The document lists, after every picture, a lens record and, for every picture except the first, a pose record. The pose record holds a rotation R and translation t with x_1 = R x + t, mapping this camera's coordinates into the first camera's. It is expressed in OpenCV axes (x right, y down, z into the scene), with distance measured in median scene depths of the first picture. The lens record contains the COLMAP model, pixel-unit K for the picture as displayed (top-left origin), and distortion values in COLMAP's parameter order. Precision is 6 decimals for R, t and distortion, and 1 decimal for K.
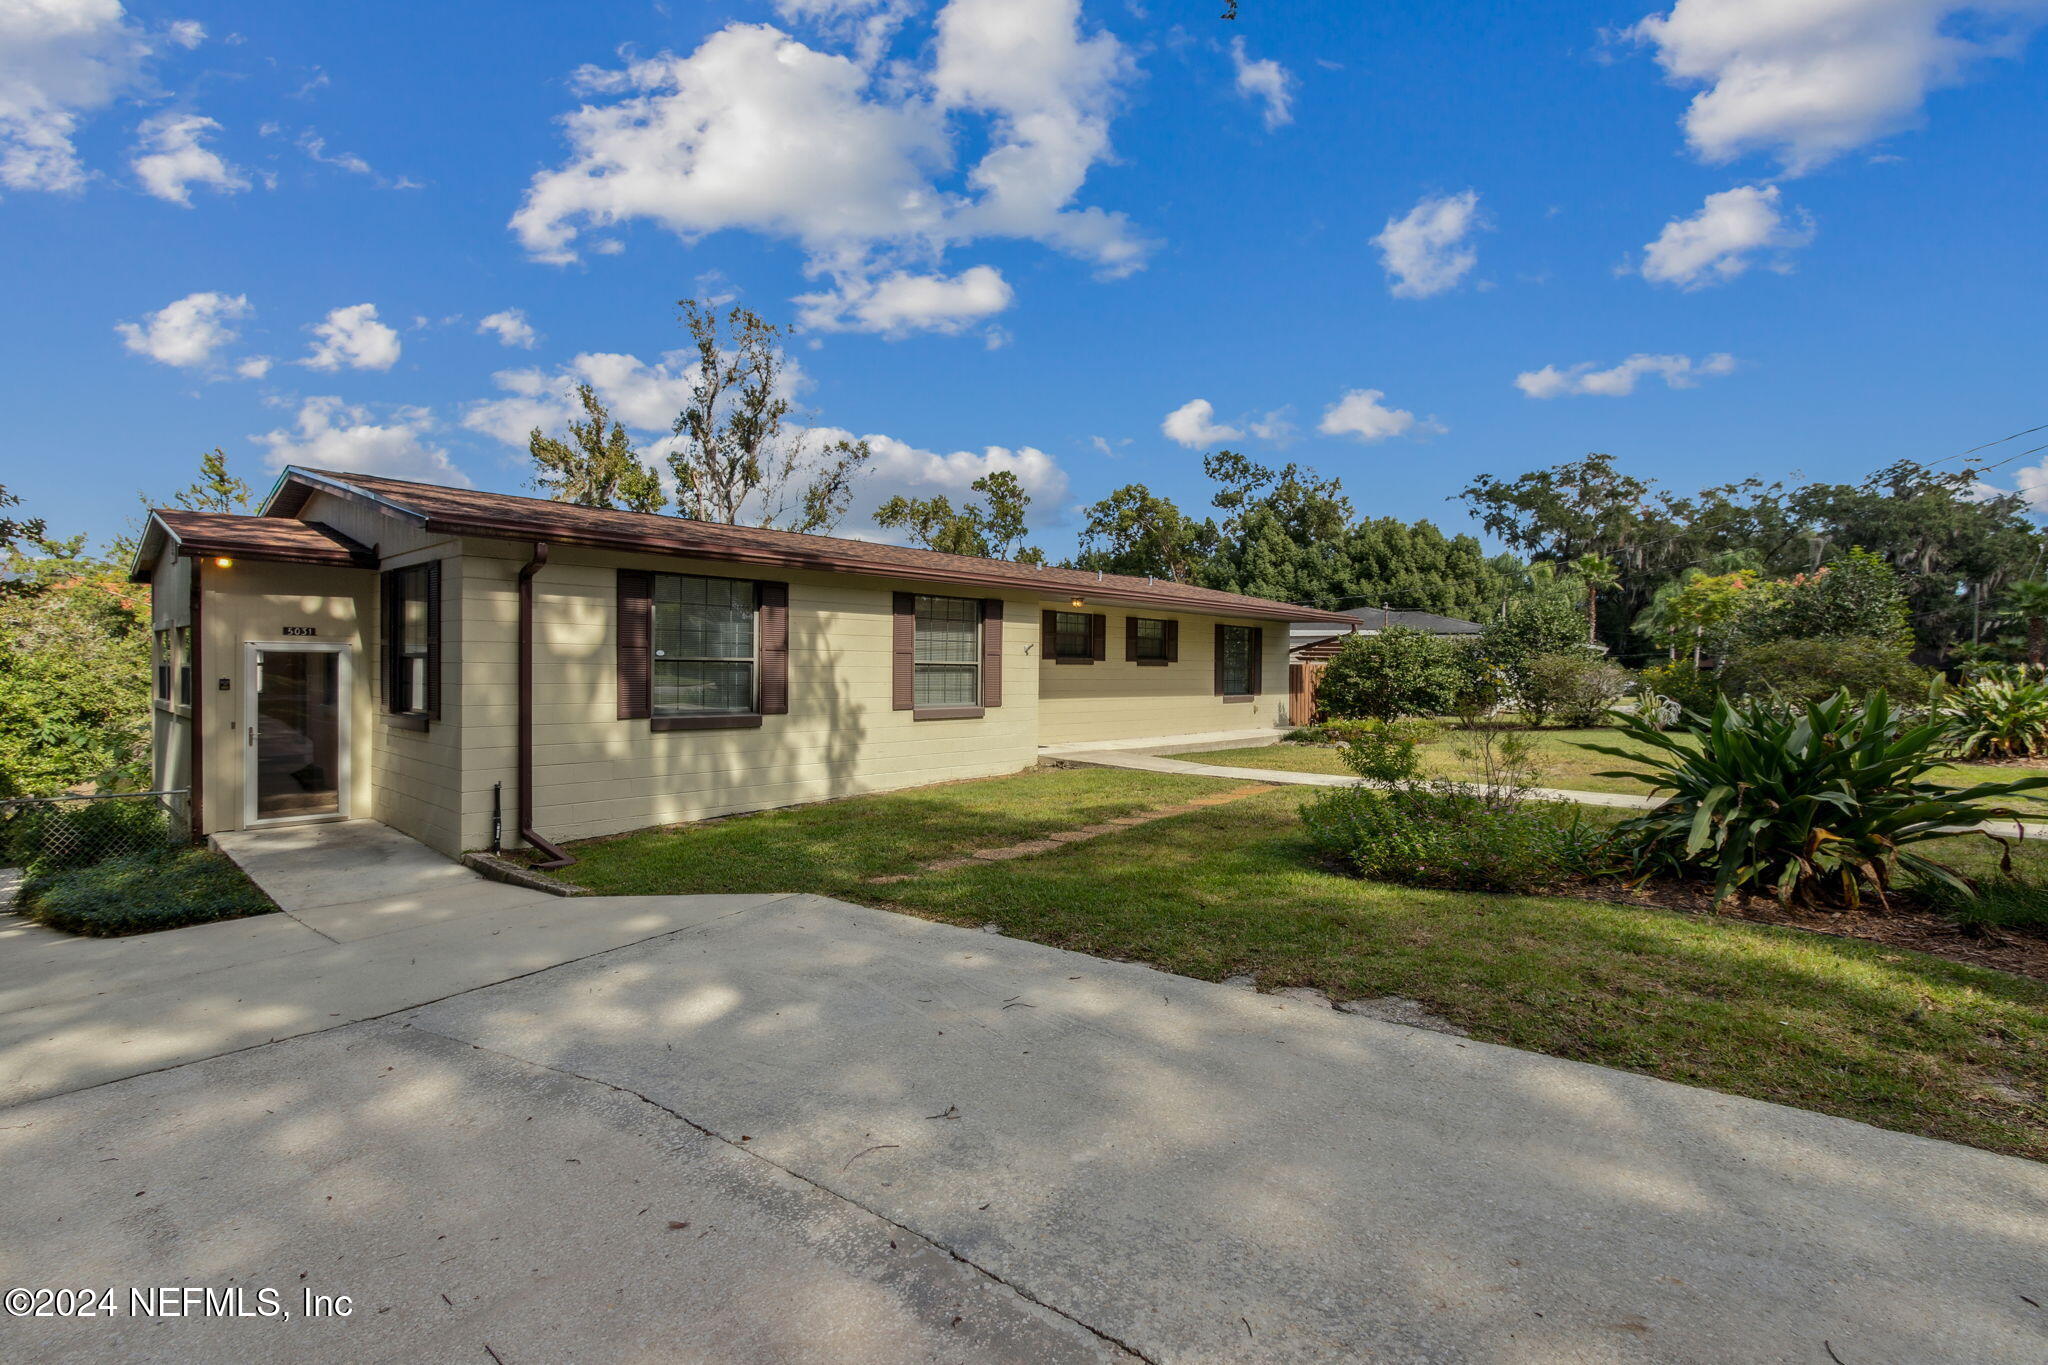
lens RADIAL K [[953.7, 0, 1021.9], [0, 953.7, 676.8], [0, 0, 1]] dist [0.009903, 0.000221]
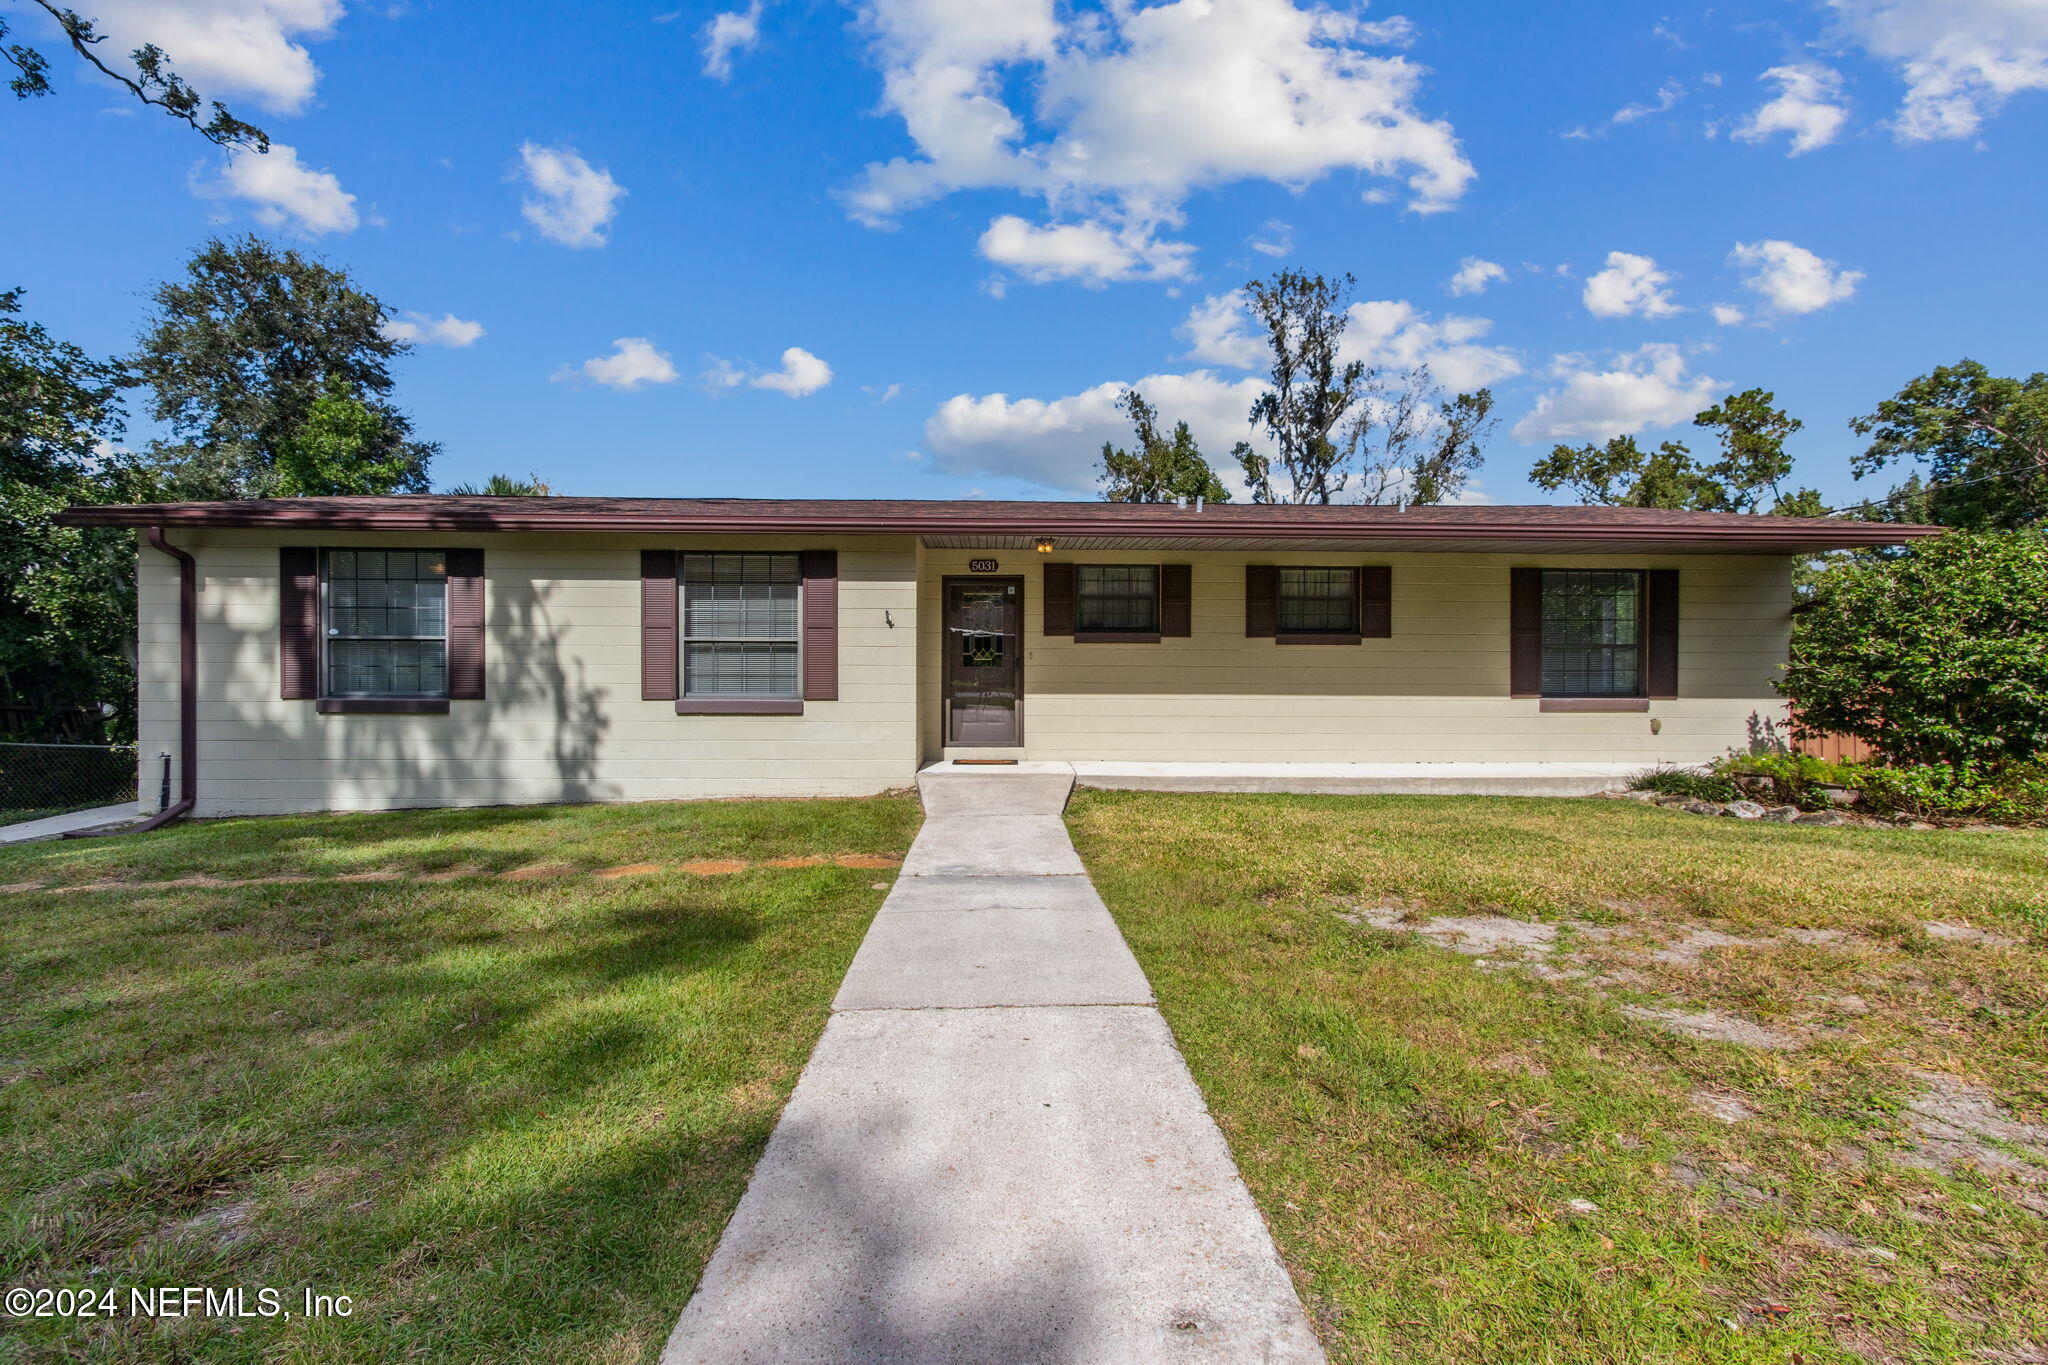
lens RADIAL K [[953.7, 0, 1026.7], [0, 953.7, 674.6], [0, 0, 1]] dist [0.009903, 0.000221]
pose [[0.703893, -0.000467, -0.710306, 0.247568], [-0.004145, 0.999980, -0.004765, 0.006277], [0.710294, 0.006299, 0.703877, 0.252873]]
